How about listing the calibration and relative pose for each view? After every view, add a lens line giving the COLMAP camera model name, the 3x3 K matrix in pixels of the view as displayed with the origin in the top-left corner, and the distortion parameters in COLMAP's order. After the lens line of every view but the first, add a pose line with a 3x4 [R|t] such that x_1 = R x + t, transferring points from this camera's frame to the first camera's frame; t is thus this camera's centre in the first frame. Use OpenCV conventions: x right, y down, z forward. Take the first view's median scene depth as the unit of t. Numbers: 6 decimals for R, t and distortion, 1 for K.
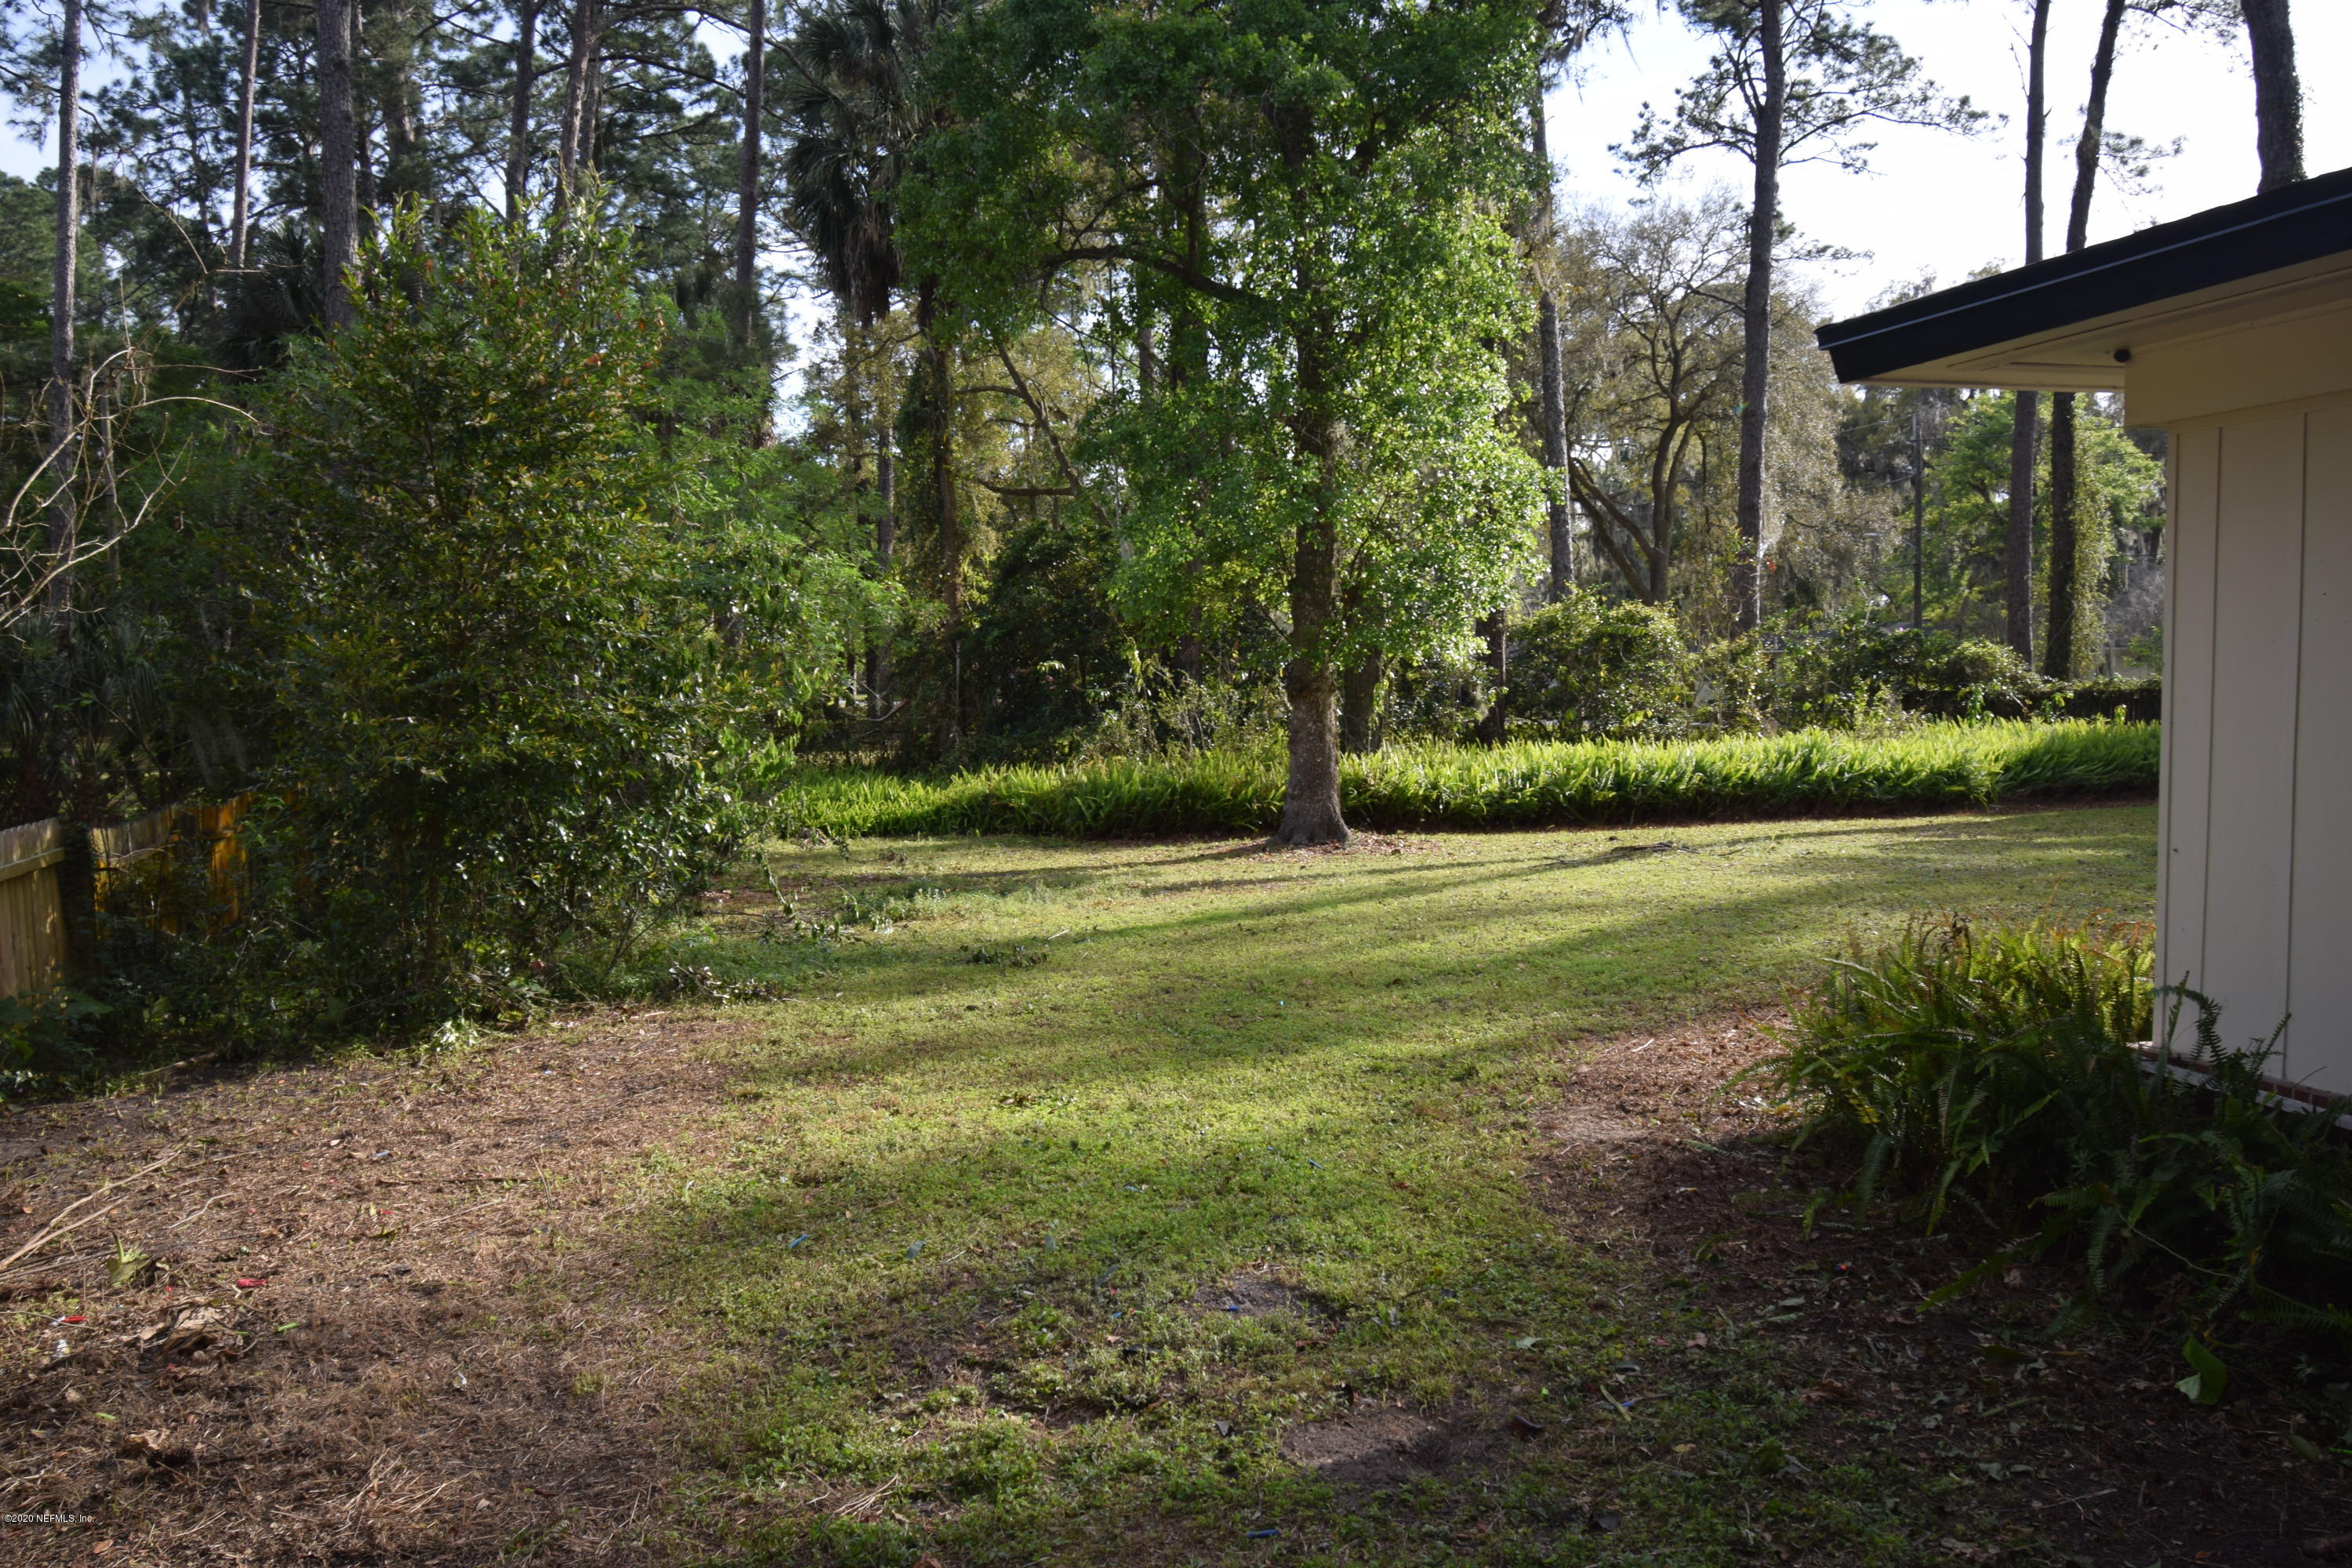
lens RADIAL K [[1941.1, 0, 1176.0], [0, 1941.1, 784.0], [0, 0, 1]] dist [-0.004251, -0.004227]
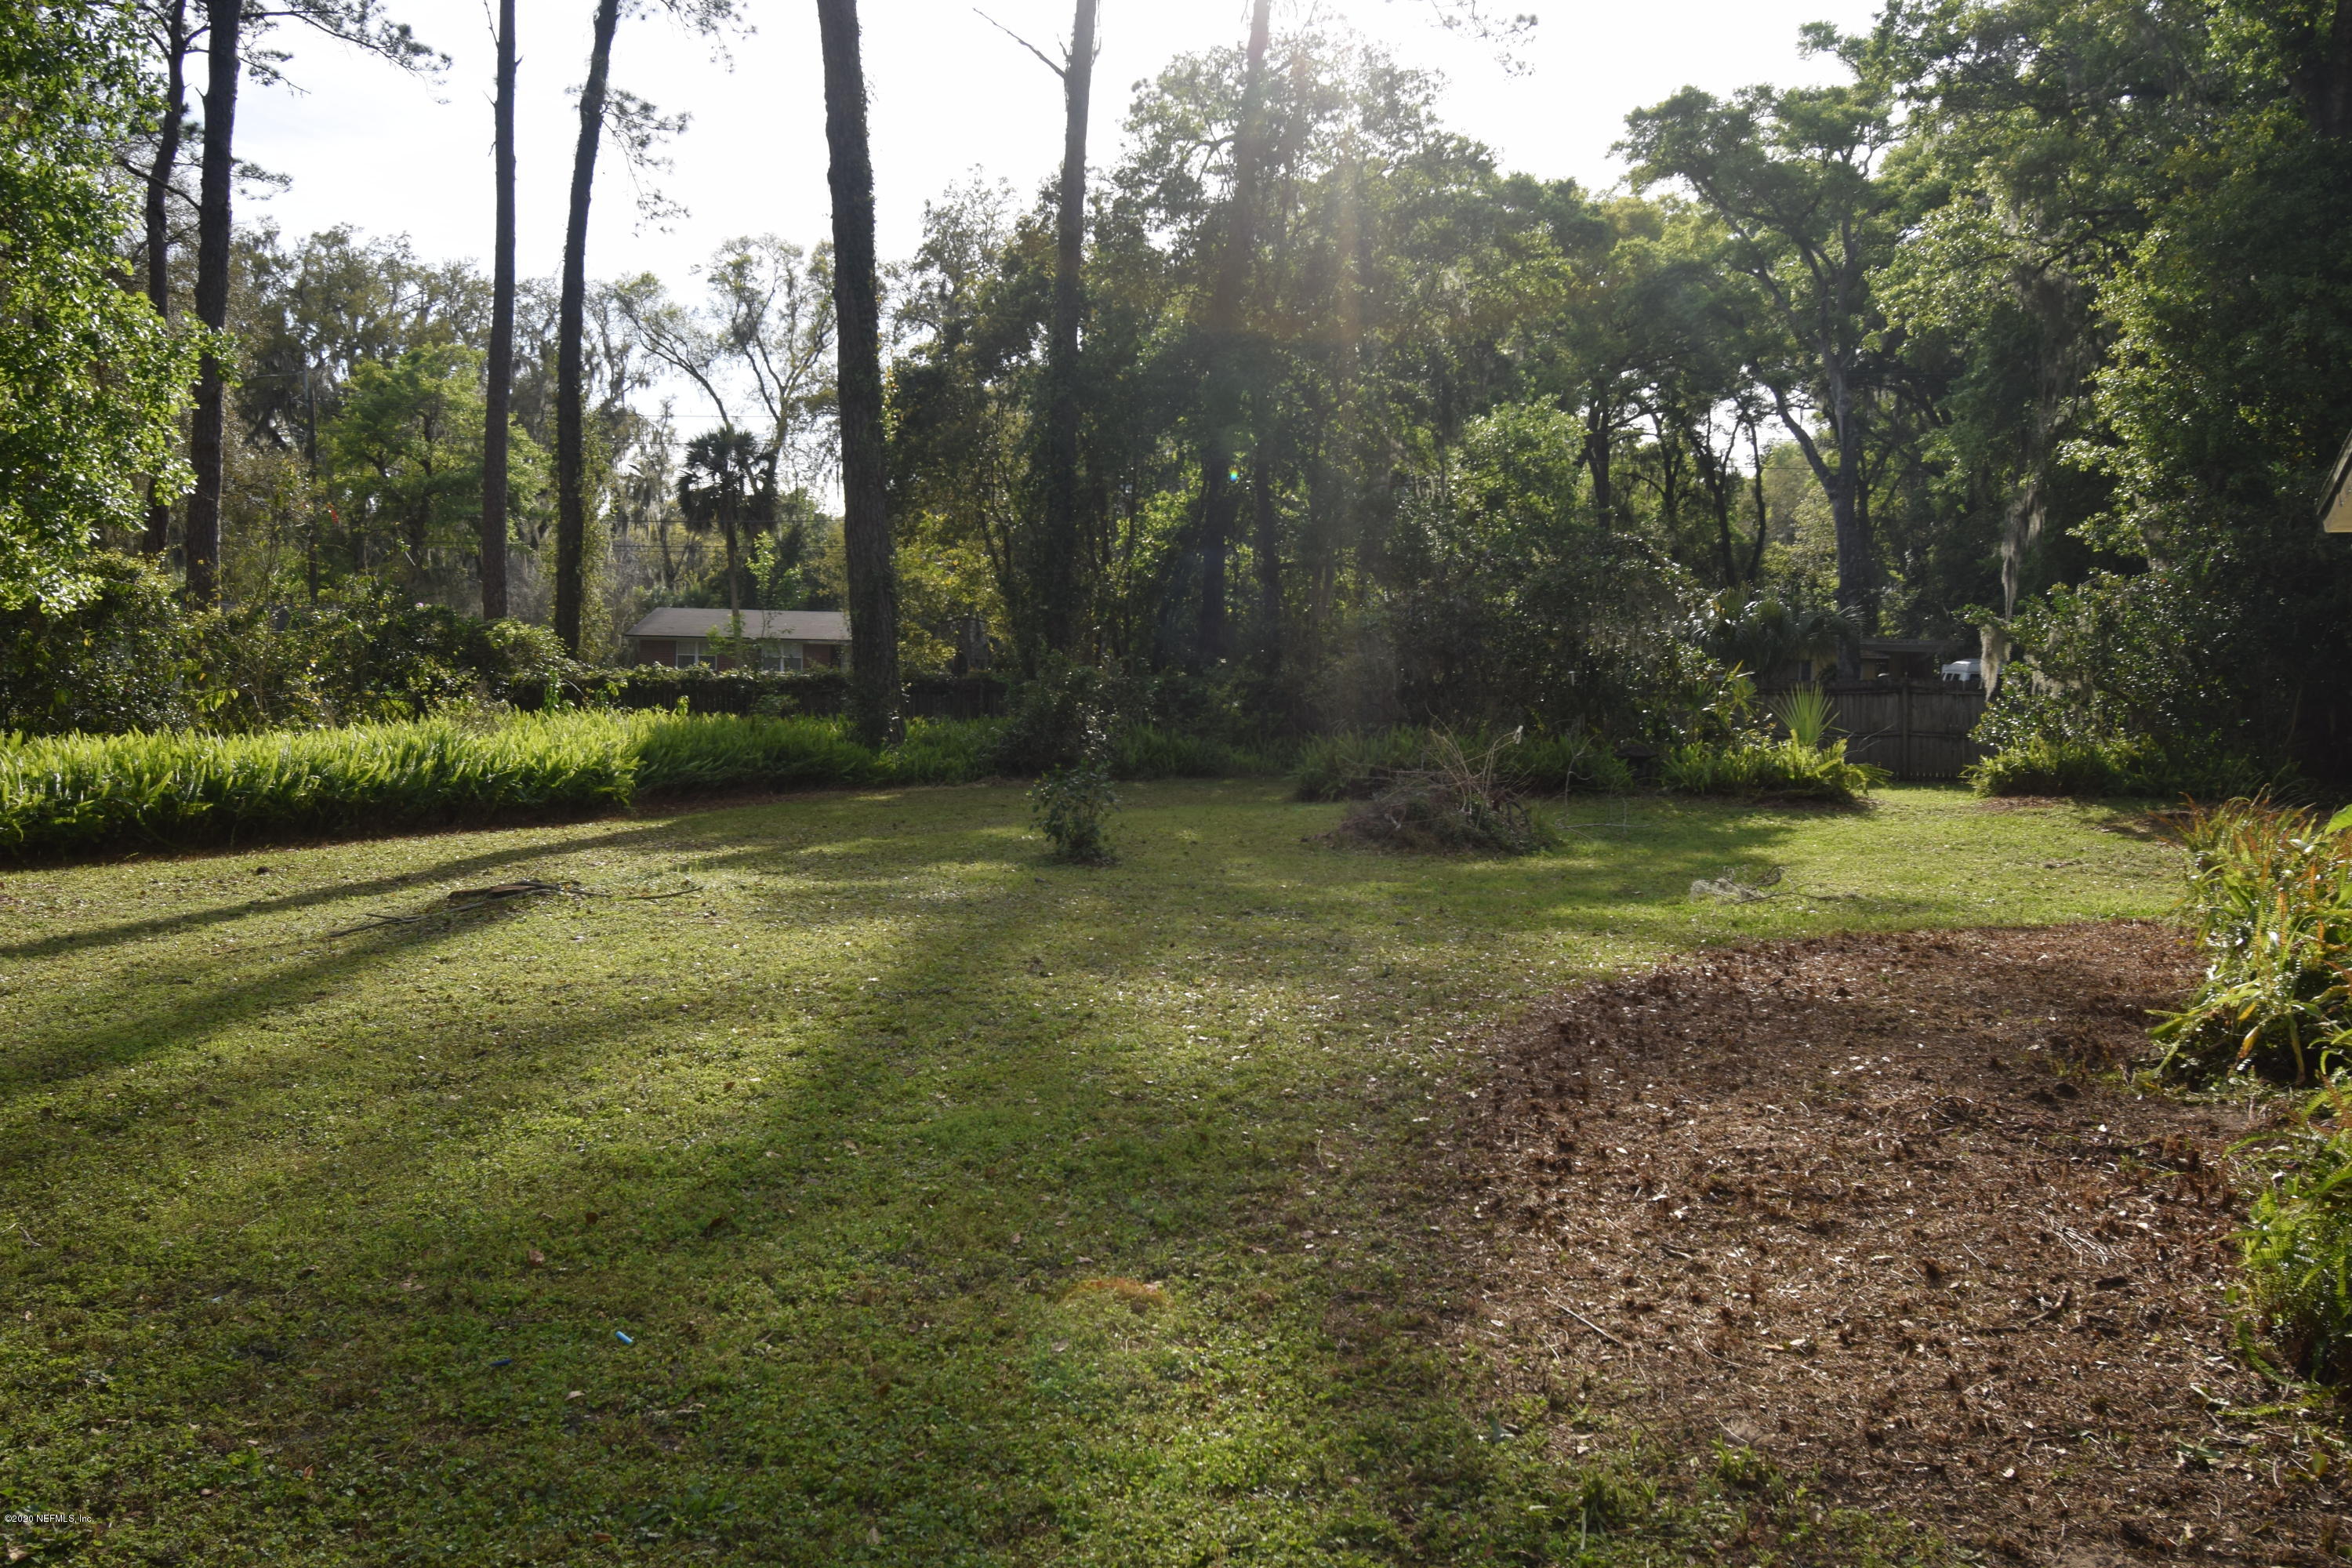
lens RADIAL K [[1941.1, 0, 1176.0], [0, 1941.1, 784.0], [0, 0, 1]] dist [-0.004251, -0.004227]
pose [[0.664931, -0.016650, 0.746719, -0.057017], [0.012913, 0.999858, 0.010796, -0.004593], [-0.746793, 0.002463, 0.665052, 0.183893]]
